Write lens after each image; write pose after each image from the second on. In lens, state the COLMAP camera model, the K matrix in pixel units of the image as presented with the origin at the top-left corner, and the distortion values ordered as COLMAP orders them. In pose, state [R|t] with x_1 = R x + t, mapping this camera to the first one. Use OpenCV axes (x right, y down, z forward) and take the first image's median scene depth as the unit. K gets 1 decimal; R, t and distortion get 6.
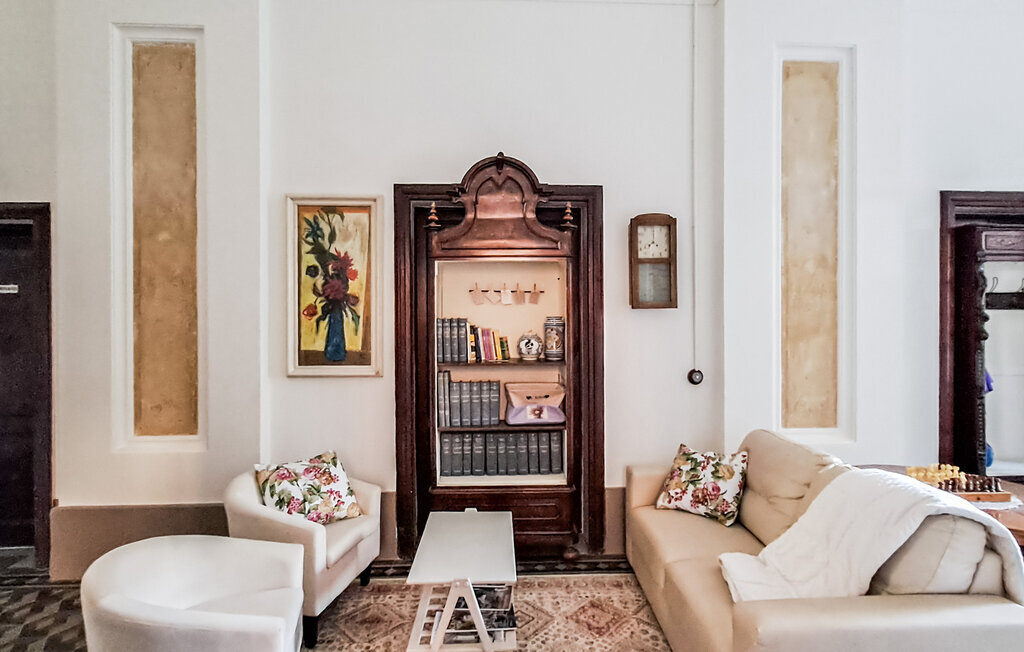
lens RADIAL K [[546.7, 0, 510.1], [0, 546.7, 327.8], [0, 0, 1]] dist [0.002151, 0.002524]
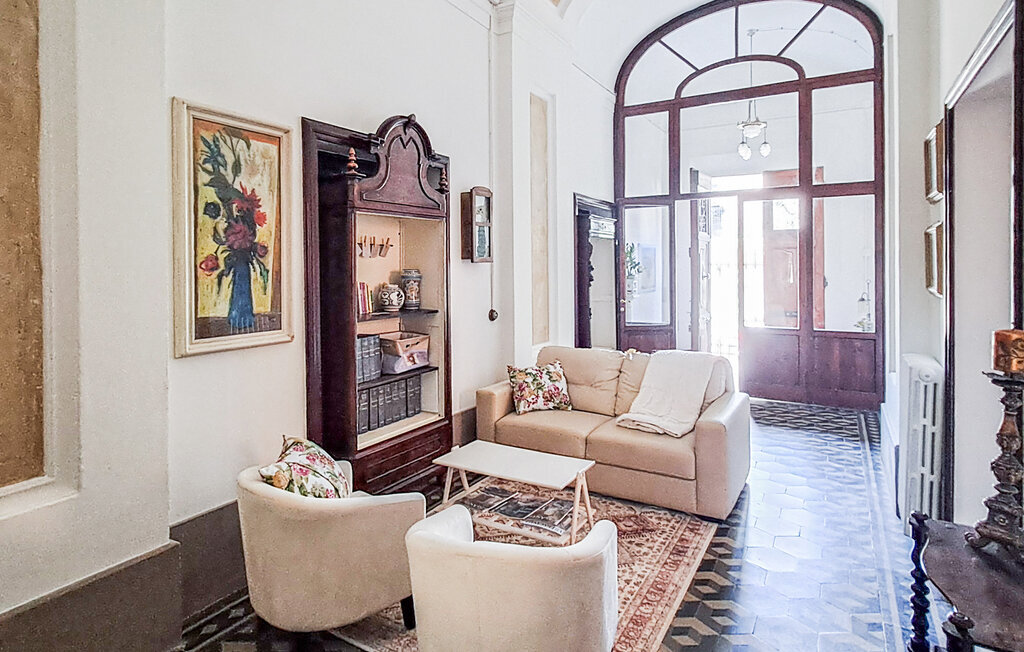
lens RADIAL K [[546.7, 0, 535.2], [0, 546.7, 273.5], [0, 0, 1]] dist [0.002151, 0.002524]
pose [[0.534466, -0.010465, 0.845125, -0.754298], [0.009920, 0.999932, 0.006108, -0.017784], [-0.845132, 0.005119, 0.534533, 0.231961]]
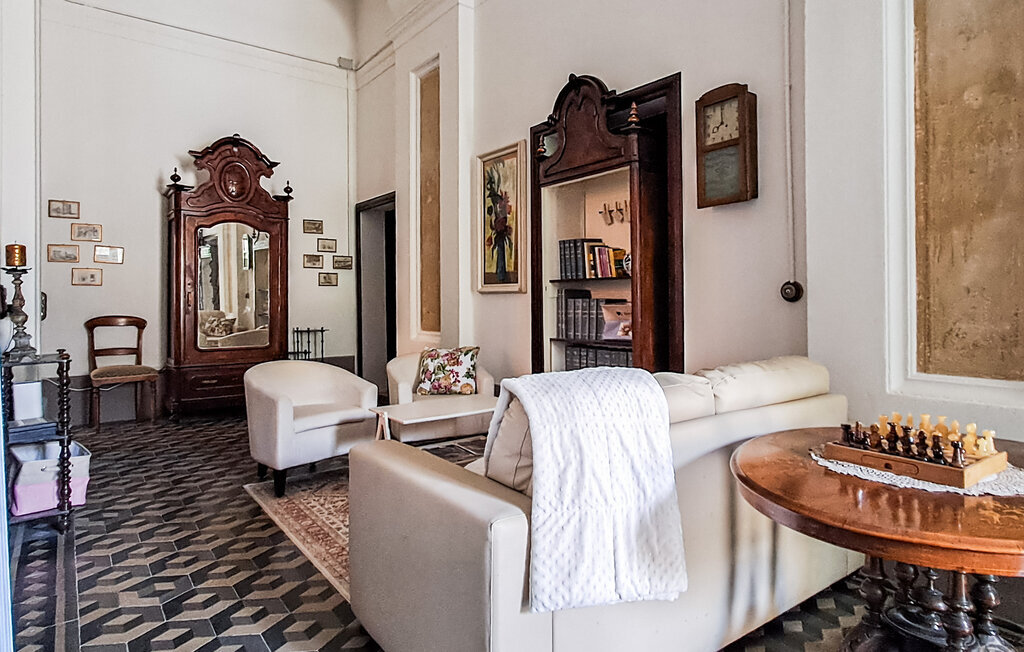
lens RADIAL K [[600.3, 0, 513.2], [0, 600.3, 298.4], [0, 0, 1]] dist [0.001424, 0.003077]
pose [[0.557520, -0.002567, -0.830159, 0.839121], [-0.000519, 0.999994, -0.003441, 0.107362], [0.830163, 0.002350, 0.557516, 0.257511]]
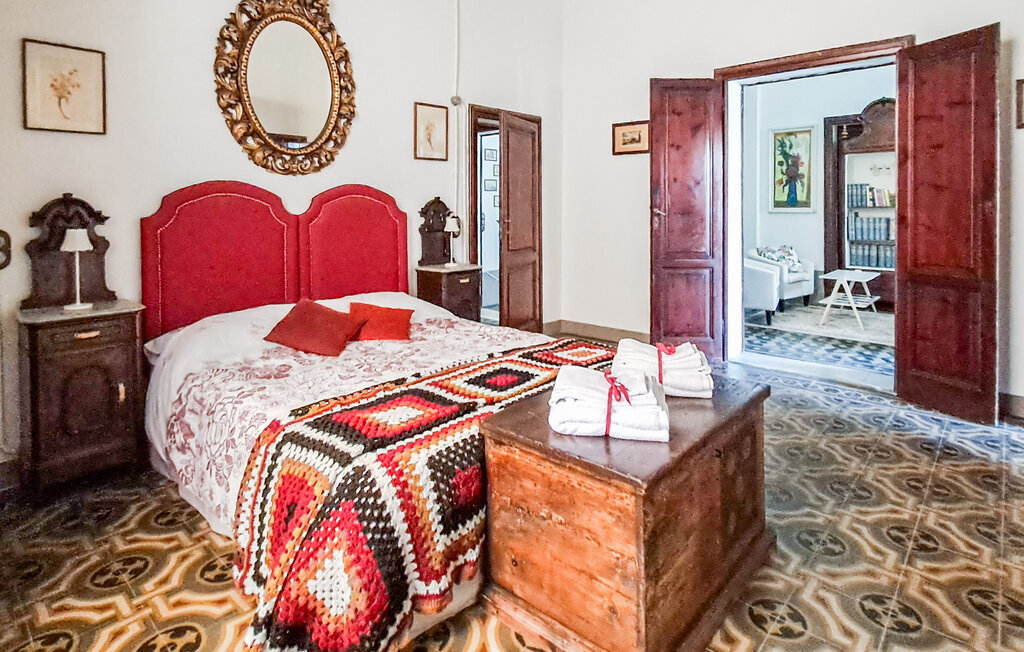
lens RADIAL K [[546.7, 0, 517.0], [0, 546.7, 212.9], [0, 0, 1]] dist [0.002151, 0.002524]
pose [[0.714282, 0.008970, -0.699800, 0.399760], [0.003001, 0.999869, 0.015880, 0.053003], [0.699851, -0.013443, 0.714162, -1.252050]]
